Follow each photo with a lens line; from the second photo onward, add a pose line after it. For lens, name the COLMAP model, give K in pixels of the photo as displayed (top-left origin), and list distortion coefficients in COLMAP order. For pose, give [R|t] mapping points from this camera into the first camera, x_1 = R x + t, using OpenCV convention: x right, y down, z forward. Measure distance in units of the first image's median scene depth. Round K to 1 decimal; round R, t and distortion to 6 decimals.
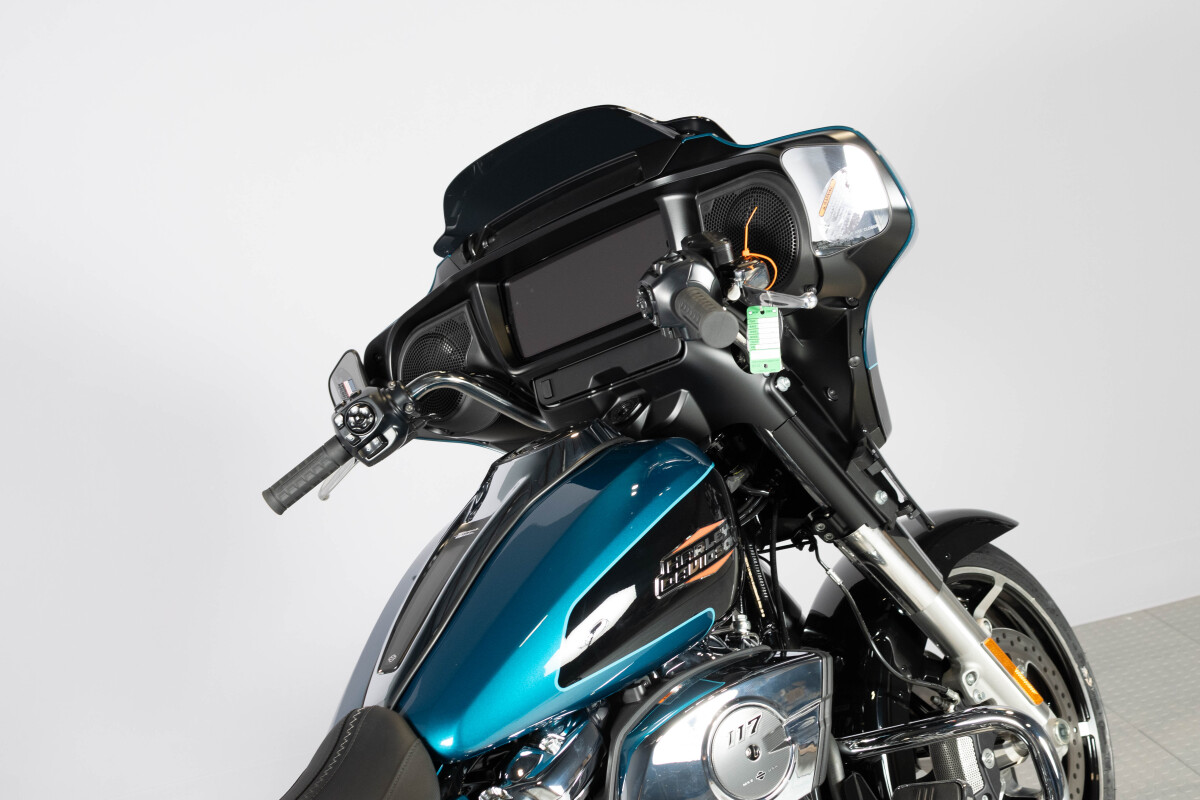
lens RADIAL K [[1960.5, 0, 554.7], [0, 1960.5, 396.2], [0, 0, 1]] dist [-0.049737, -0.178636]
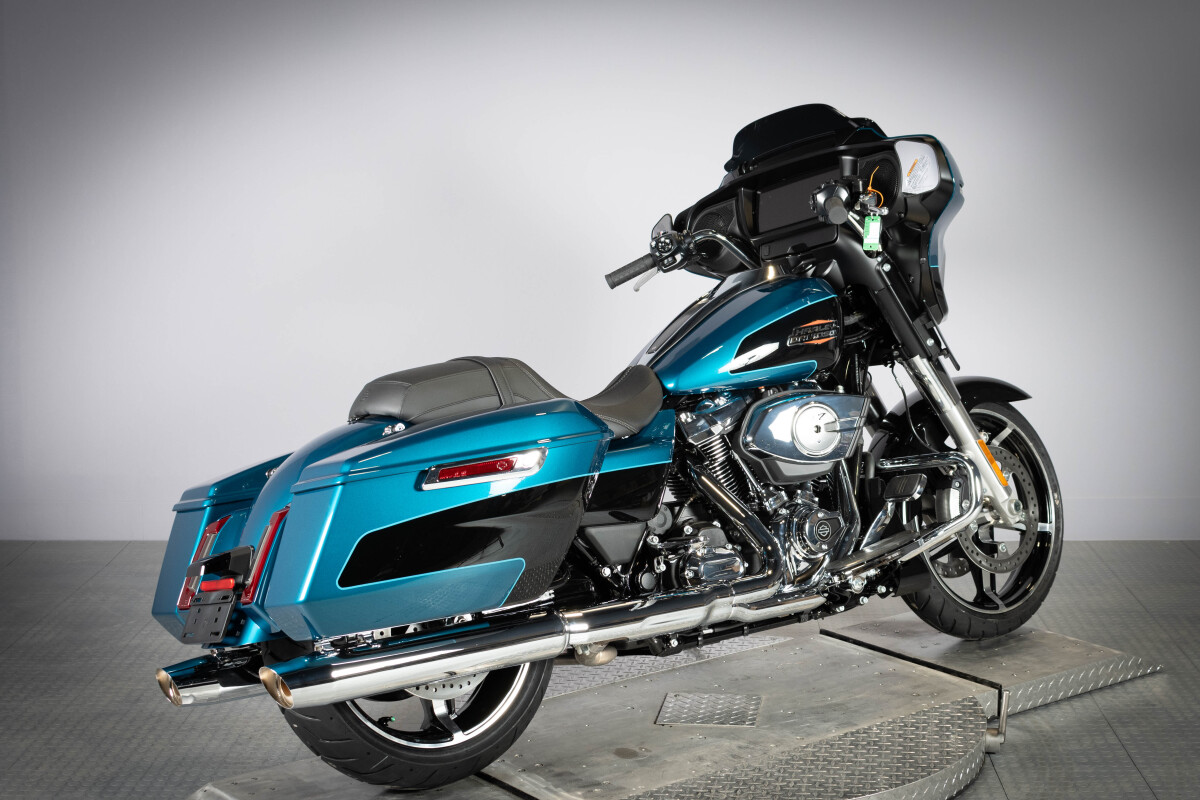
lens RADIAL K [[1853.4, 0, 598.3], [0, 1853.4, 380.0], [0, 0, 1]] dist [0.009587, -0.009887]
pose [[0.967853, 0.210770, -0.137248, 0.109238], [-0.210118, 0.977484, 0.019388, 0.116279], [0.138244, 0.010074, 0.990347, -0.758191]]
